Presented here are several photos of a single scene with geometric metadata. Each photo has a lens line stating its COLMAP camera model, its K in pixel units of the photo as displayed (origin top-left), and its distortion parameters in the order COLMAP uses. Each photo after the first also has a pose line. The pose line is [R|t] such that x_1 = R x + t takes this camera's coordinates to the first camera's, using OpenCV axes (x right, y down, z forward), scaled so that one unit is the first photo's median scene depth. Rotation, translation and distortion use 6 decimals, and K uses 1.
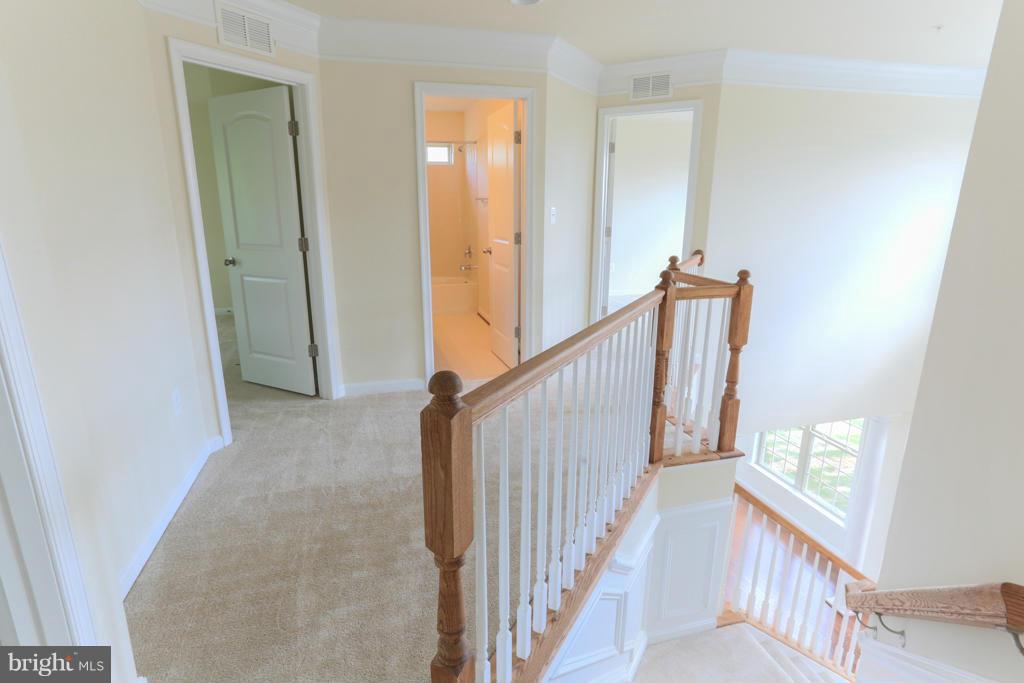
lens RADIAL K [[525.5, 0, 498.4], [0, 525.5, 333.8], [0, 0, 1]] dist [-0.056166, 0.040176]
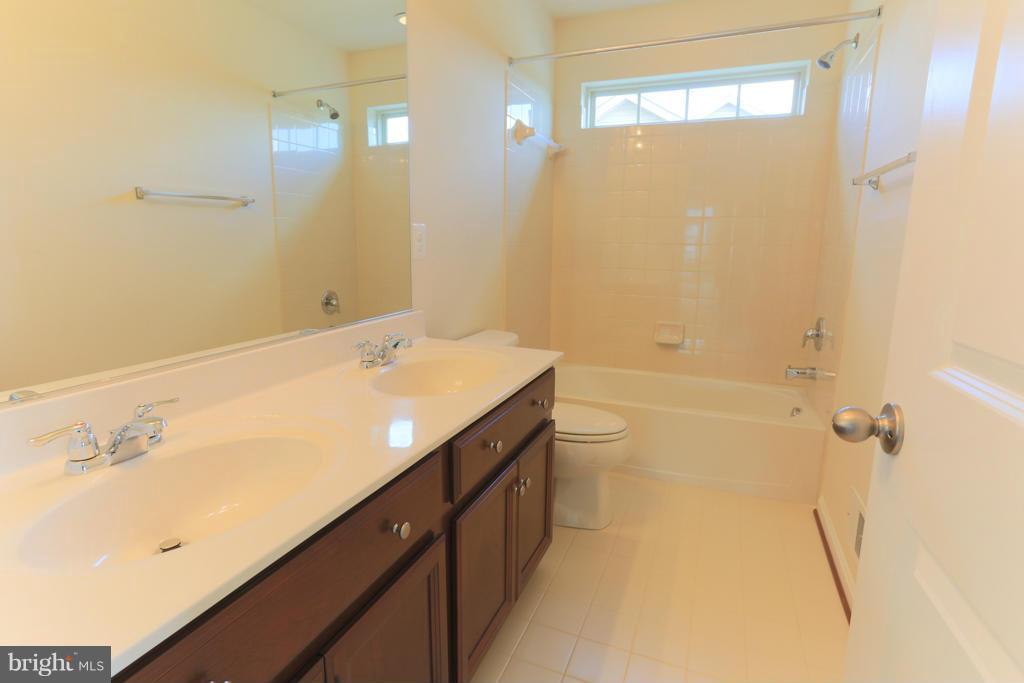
lens RADIAL K [[525.5, 0, 498.4], [0, 525.5, 333.8], [0, 0, 1]] dist [-0.056166, 0.040176]
pose [[0.791291, 0.124227, -0.598687, -0.013933], [-0.163927, 0.986400, -0.011988, -0.118051], [0.589056, 0.107627, 0.800893, 0.581203]]
